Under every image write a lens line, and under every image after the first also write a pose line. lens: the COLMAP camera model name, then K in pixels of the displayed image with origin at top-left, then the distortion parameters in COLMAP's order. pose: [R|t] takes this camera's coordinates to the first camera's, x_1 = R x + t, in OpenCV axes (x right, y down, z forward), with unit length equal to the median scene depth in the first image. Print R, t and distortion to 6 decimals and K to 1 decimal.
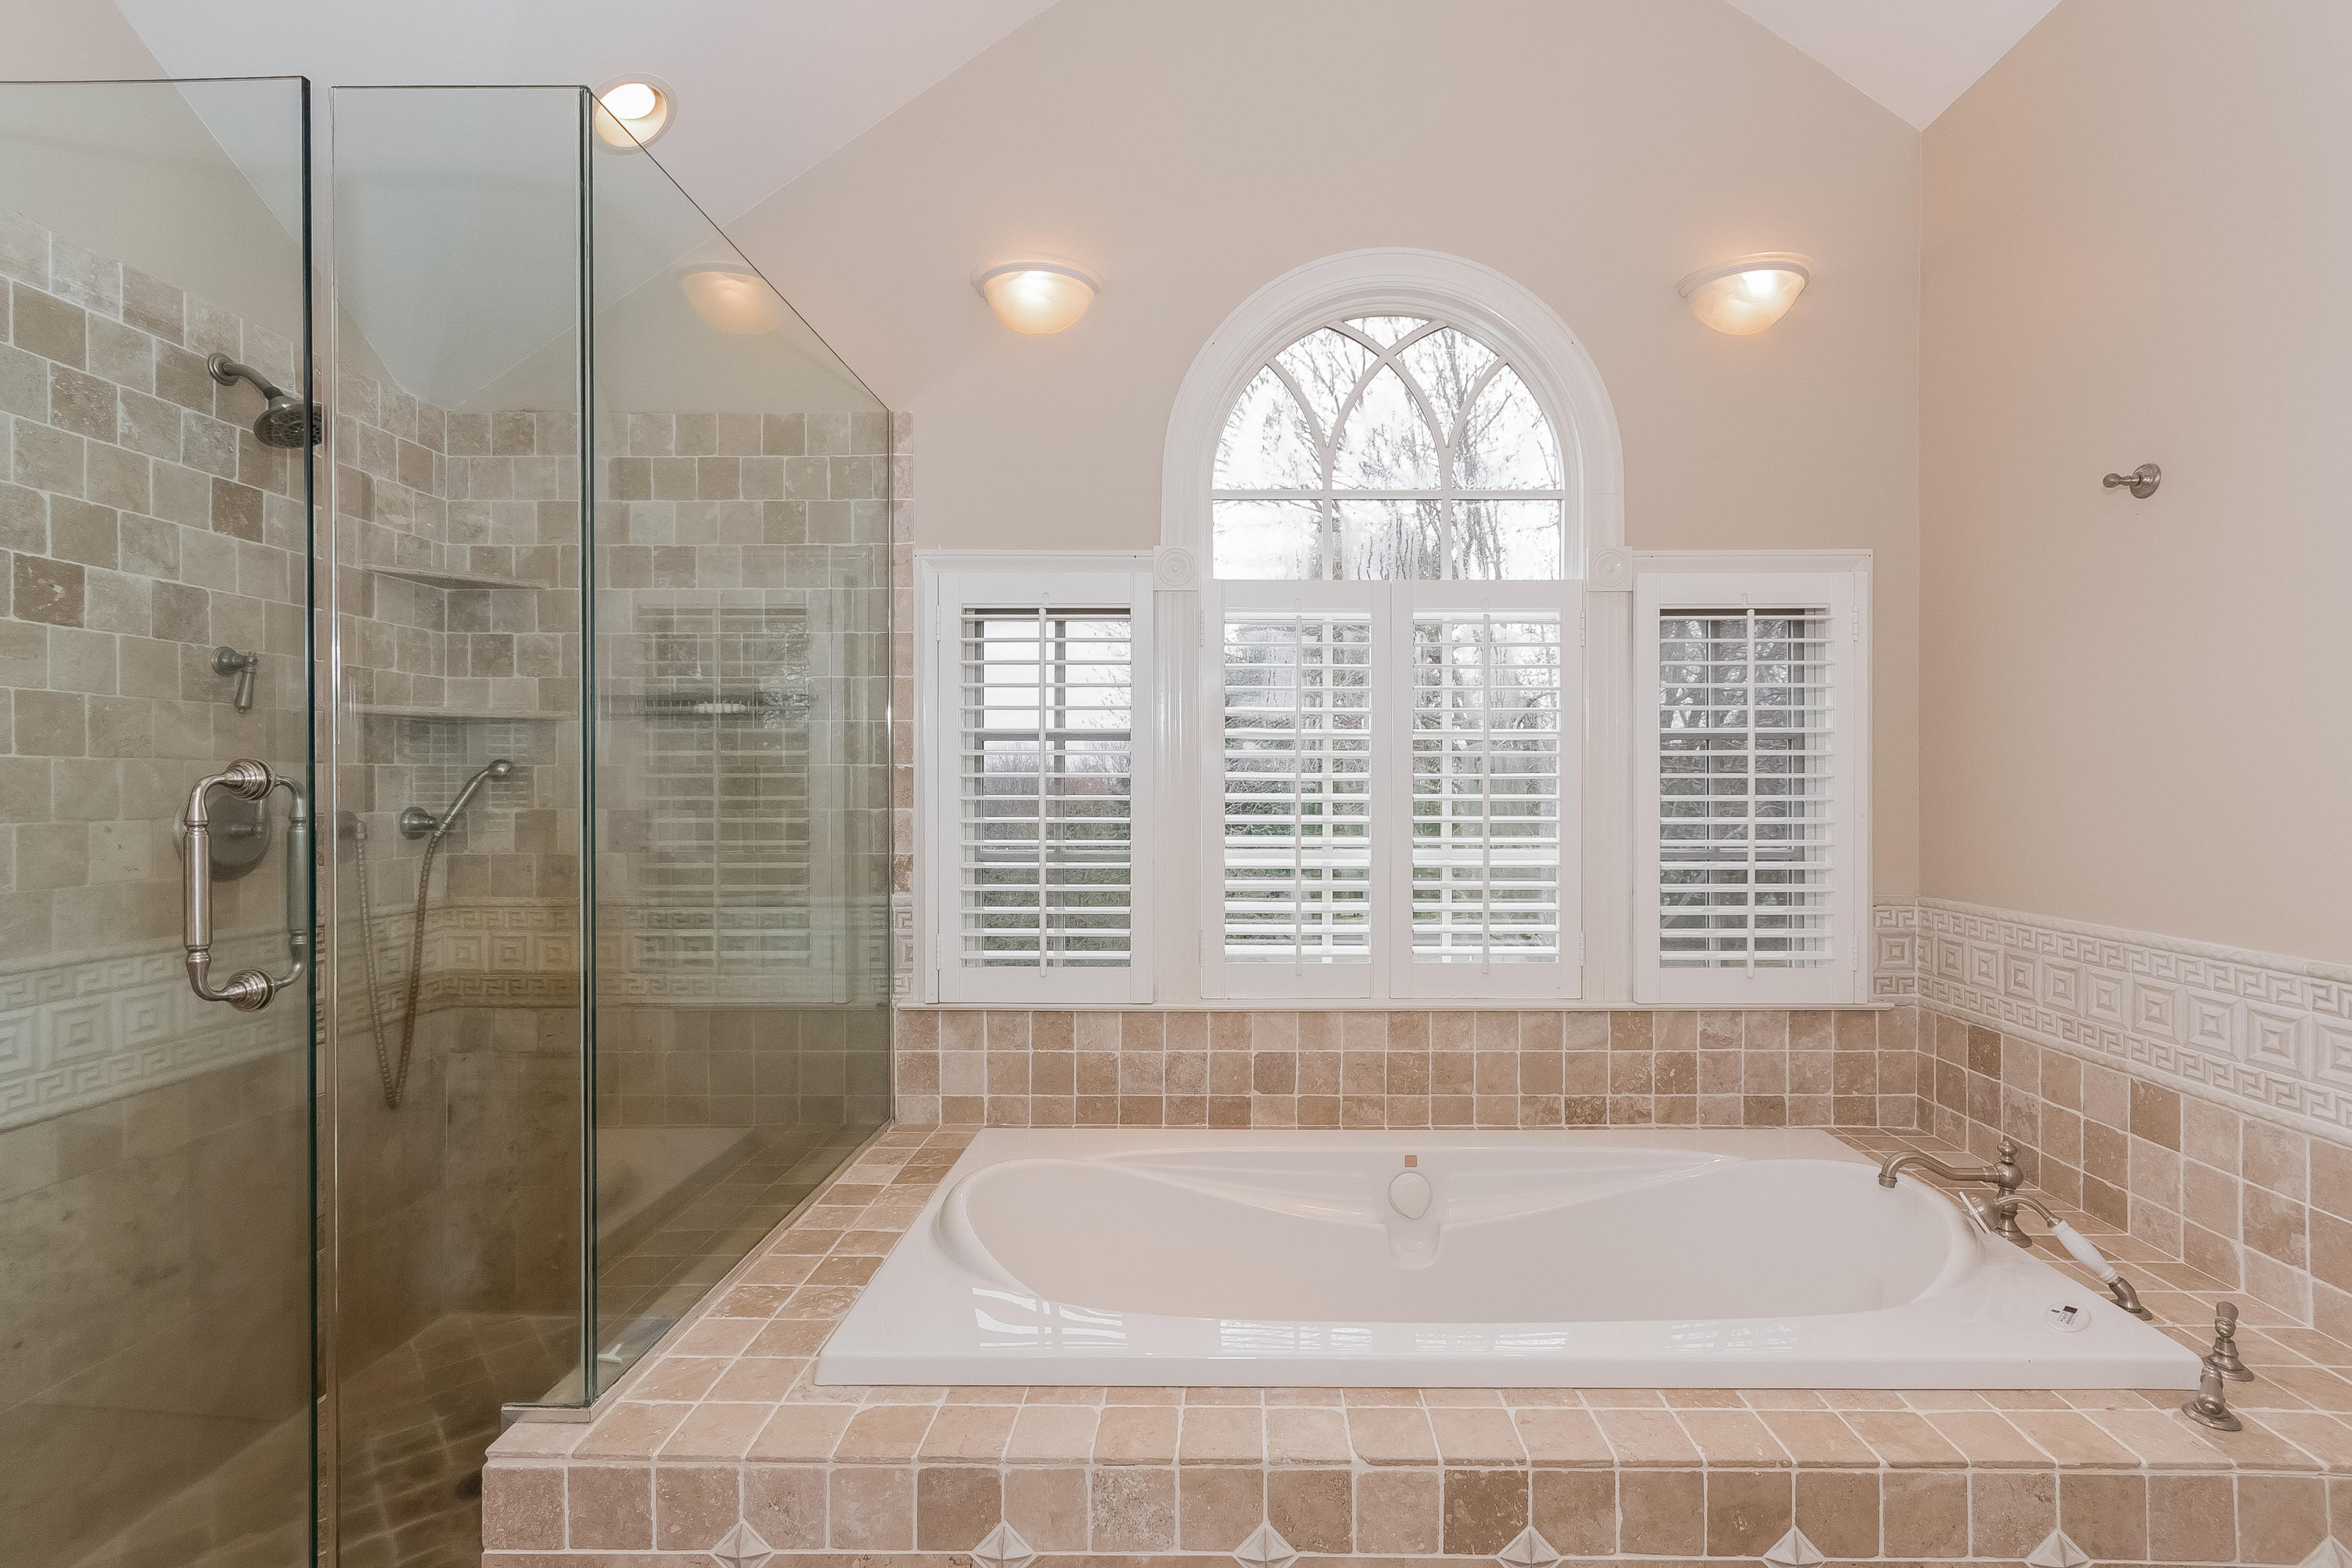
lens RADIAL K [[1052.8, 0, 1177.2], [0, 1052.8, 773.4], [0, 0, 1]] dist [-0.001758, 0.001141]
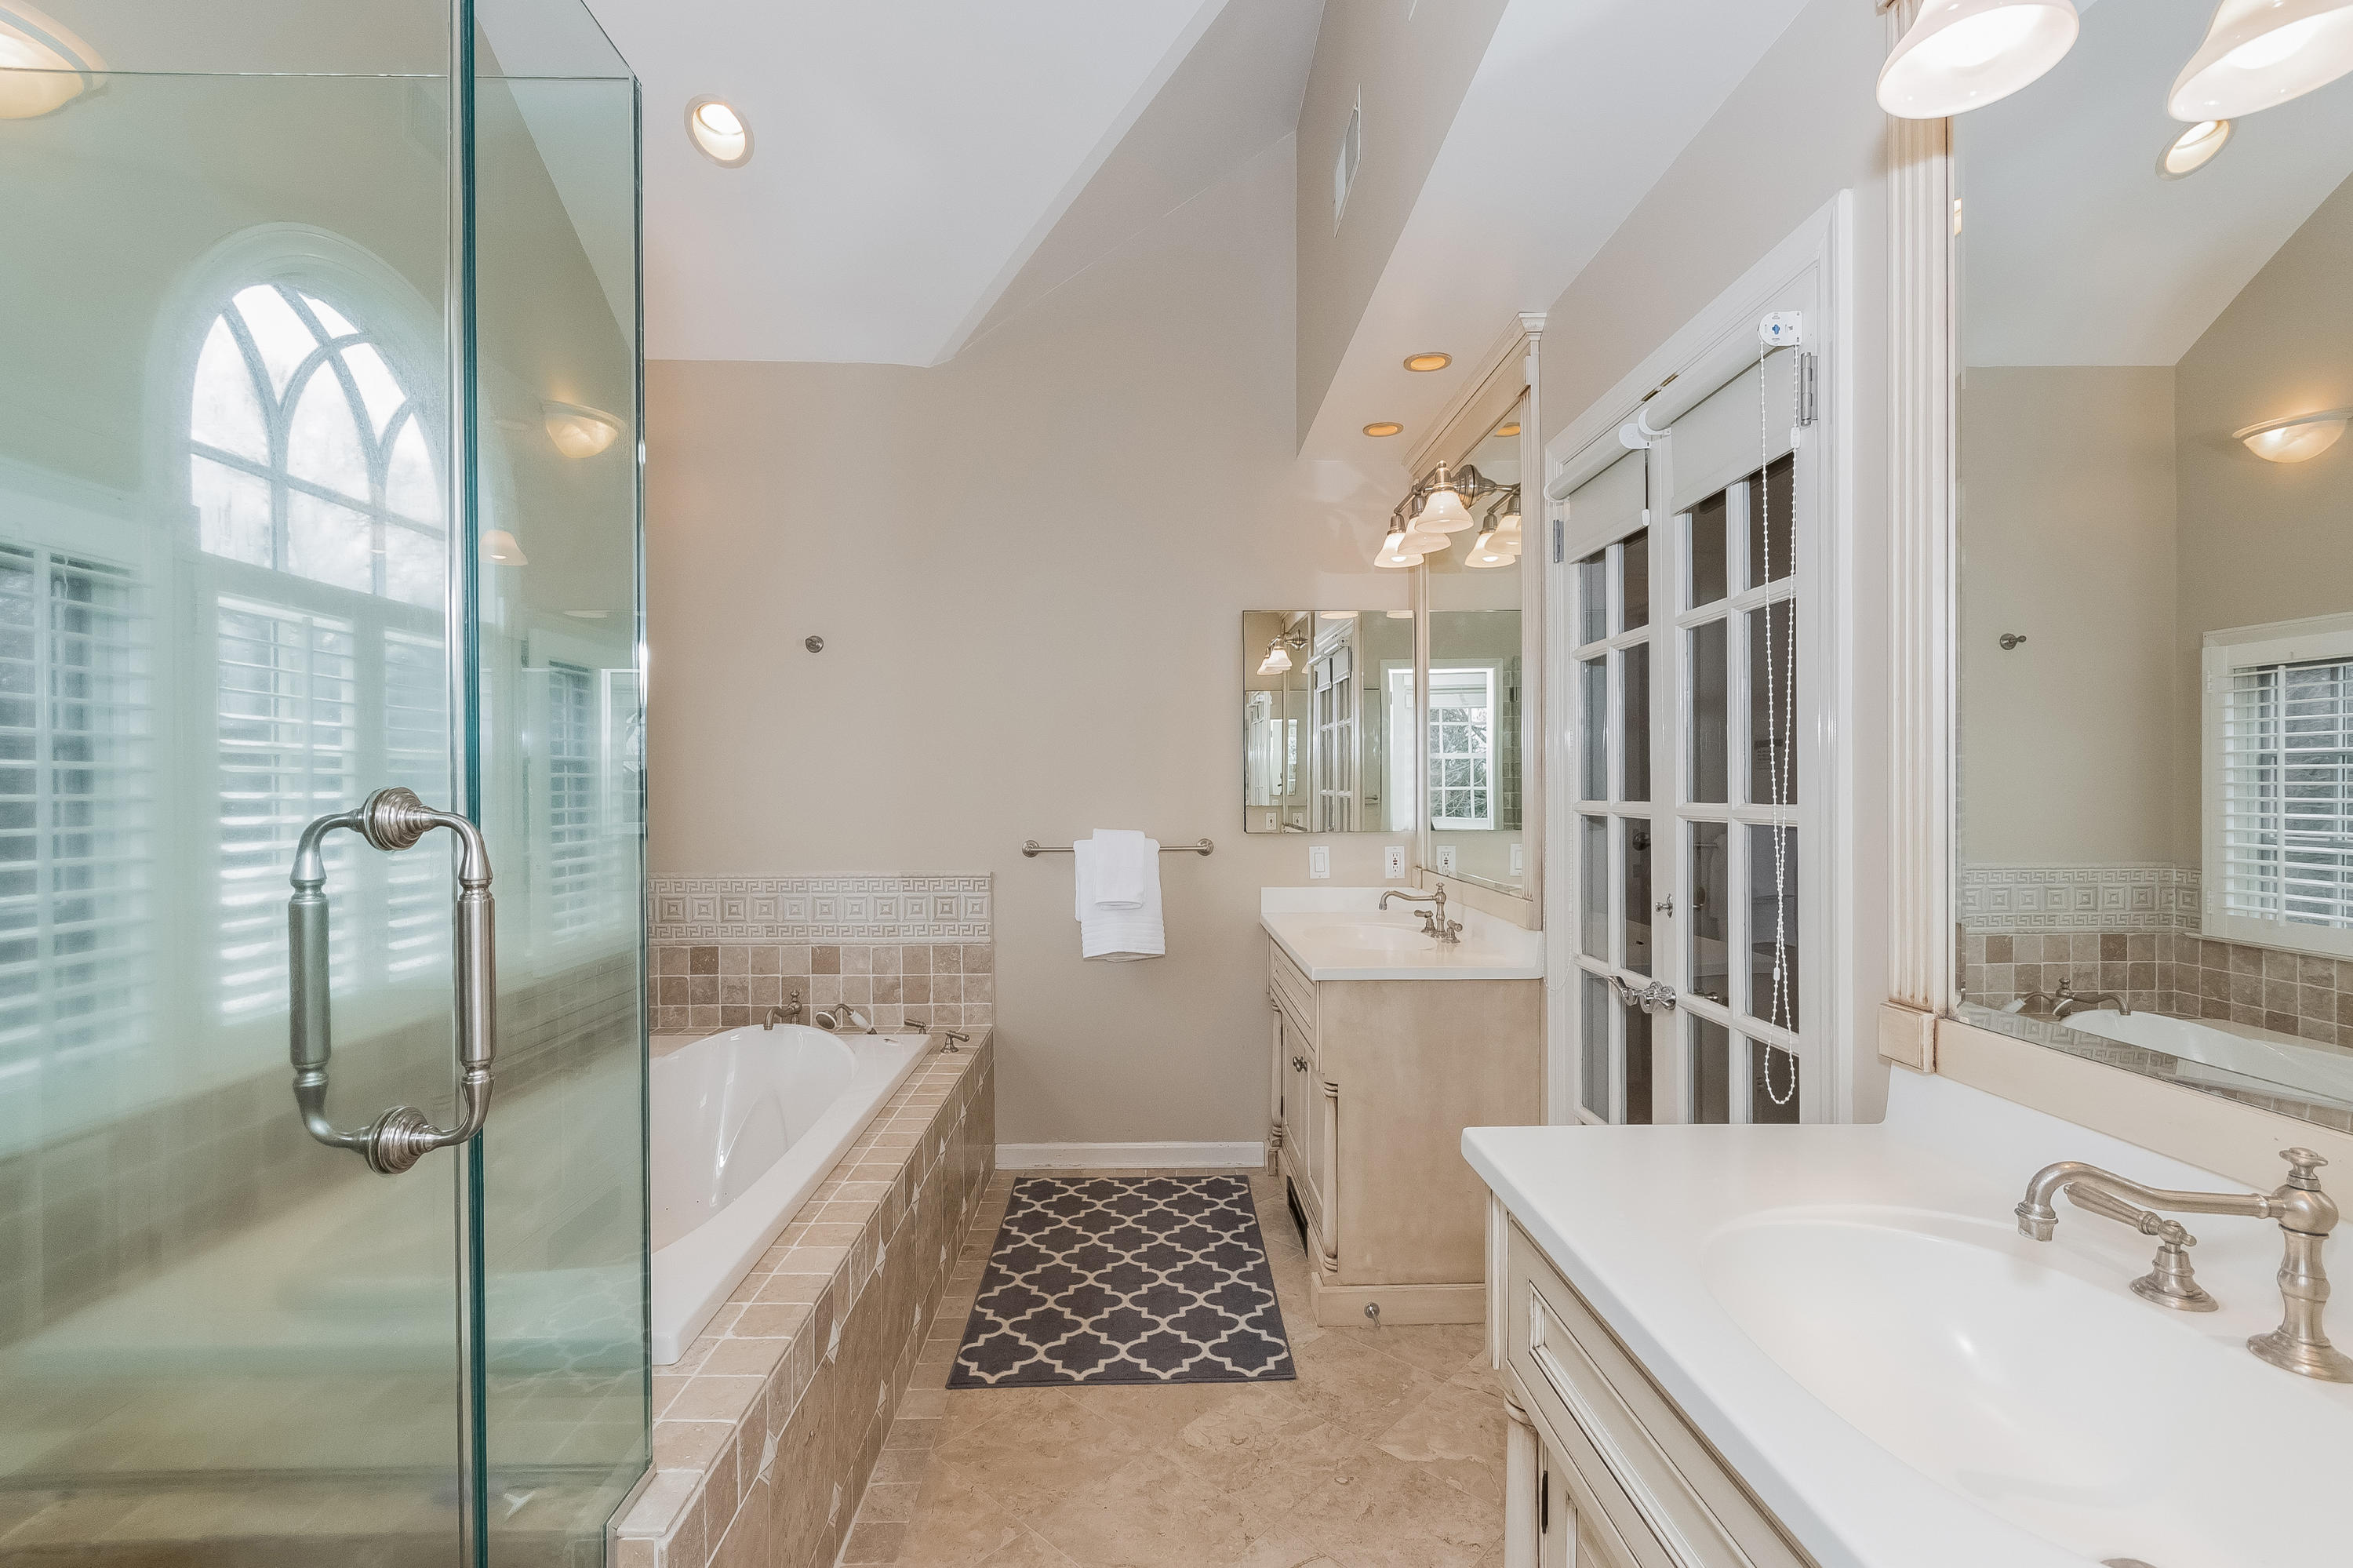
lens RADIAL K [[1053.2, 0, 1173.6], [0, 1053.2, 792.1], [0, 0, 1]] dist [-0.001758, 0.001141]
pose [[-0.042157, -0.003209, 0.999106, -0.889072], [-0.001259, 0.999994, 0.003158, -0.004794], [-0.999110, -0.001125, -0.042160, 0.332472]]
